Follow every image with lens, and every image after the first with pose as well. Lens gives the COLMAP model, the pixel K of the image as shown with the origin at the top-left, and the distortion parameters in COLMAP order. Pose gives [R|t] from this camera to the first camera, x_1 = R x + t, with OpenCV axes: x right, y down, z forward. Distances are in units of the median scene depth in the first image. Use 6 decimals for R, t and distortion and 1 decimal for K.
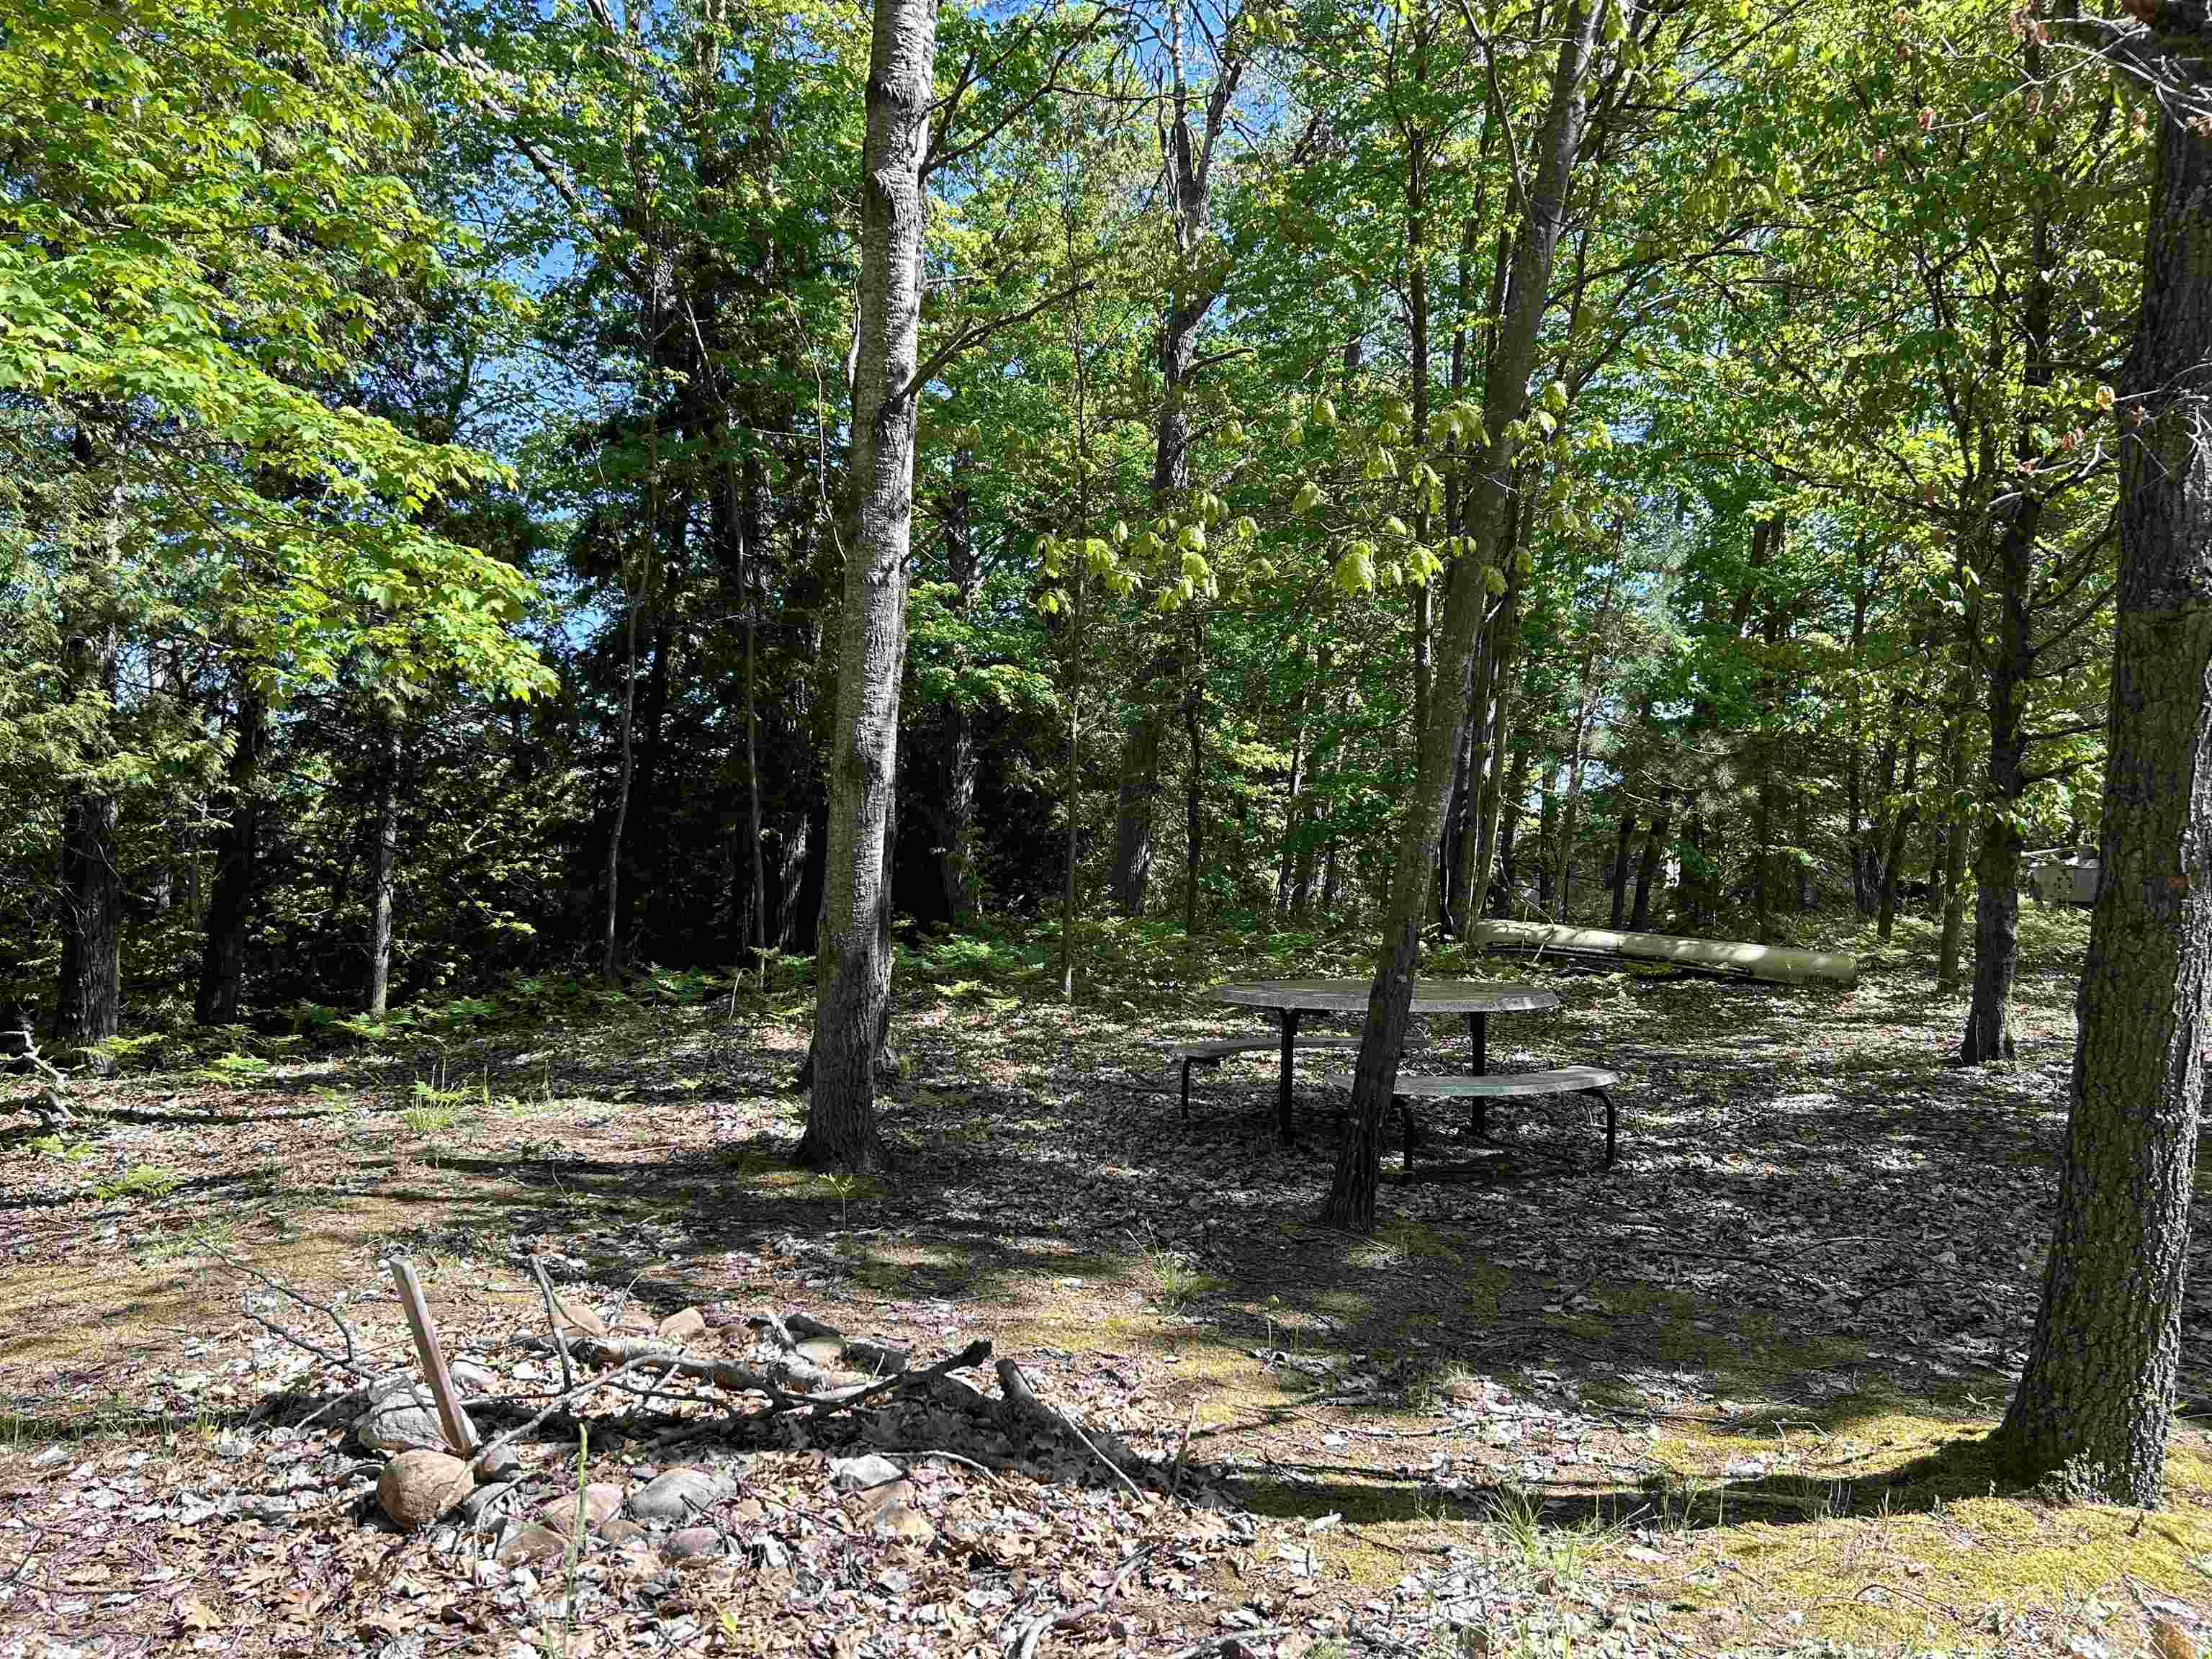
lens RADIAL K [[1667.8, 0, 1114.0], [0, 1667.8, 842.1], [0, 0, 1]] dist [0.059215, -0.069710]
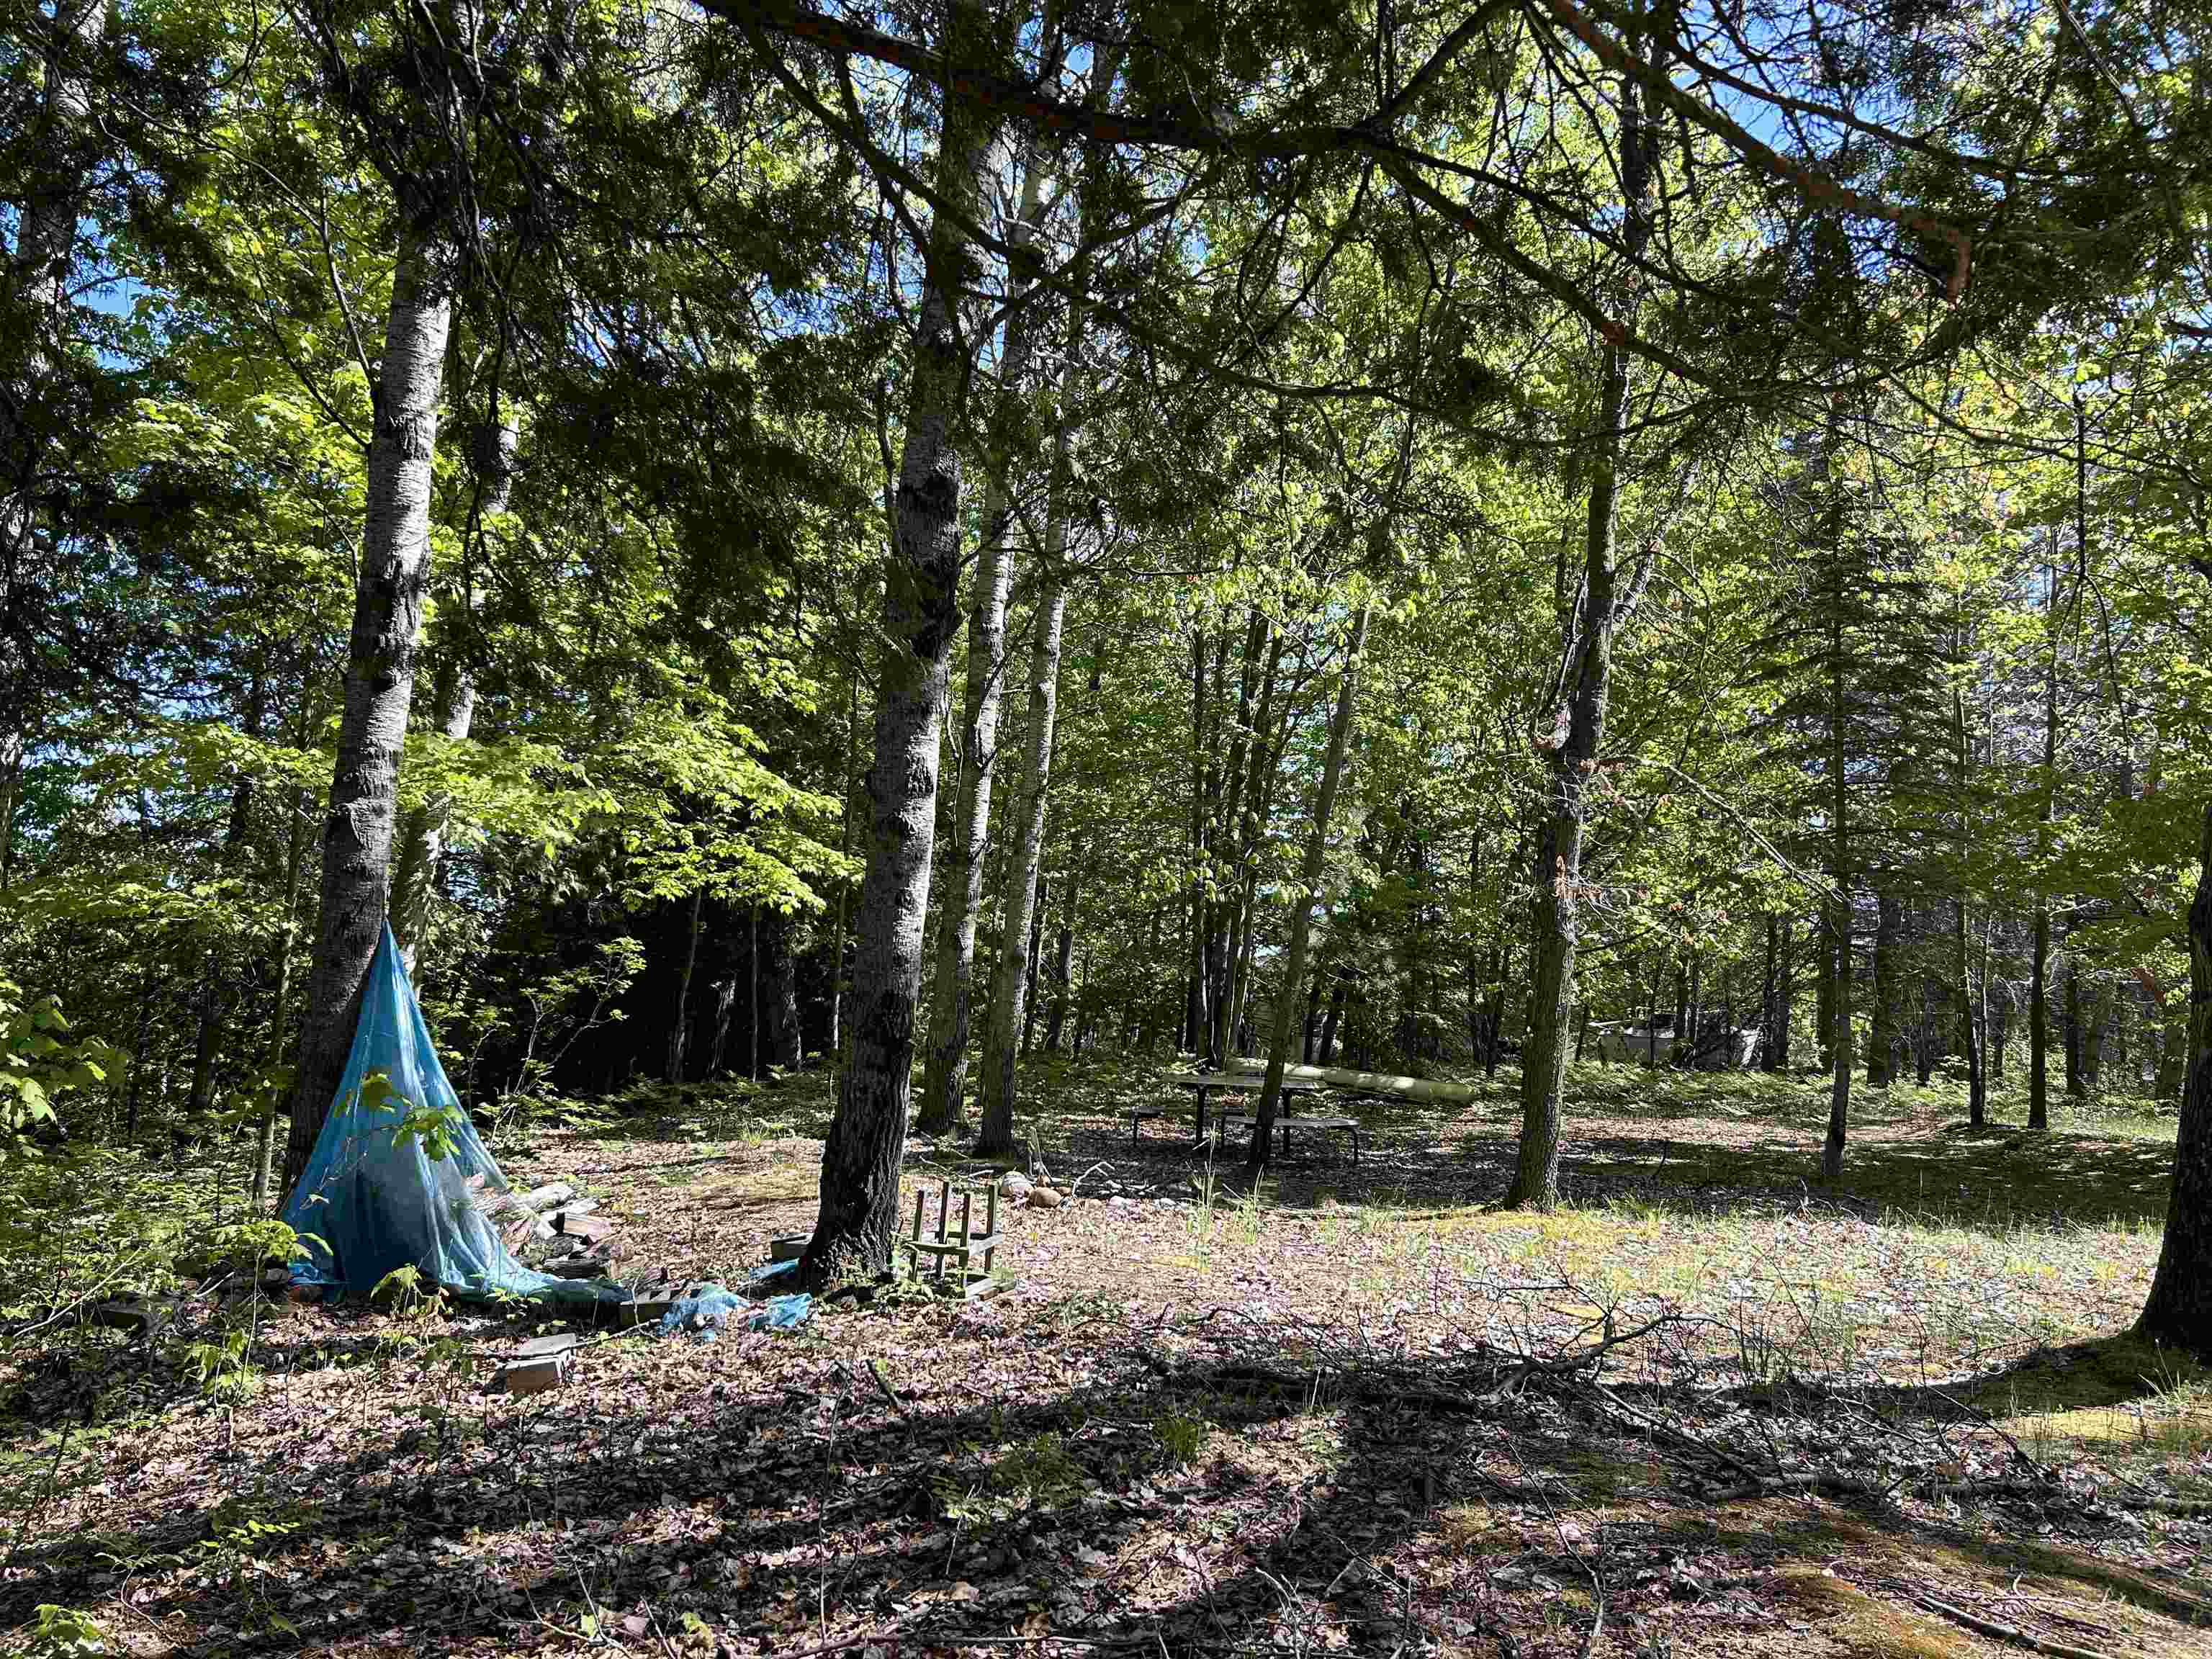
lens RADIAL K [[1667.8, 0, 1097.2], [0, 1667.8, 826.8], [0, 0, 1]] dist [0.059215, -0.069710]
pose [[0.981033, 0.044136, 0.188747, -0.180467], [-0.024330, 0.994069, -0.105992, 0.003829], [-0.192306, 0.099390, 0.976289, -0.422510]]
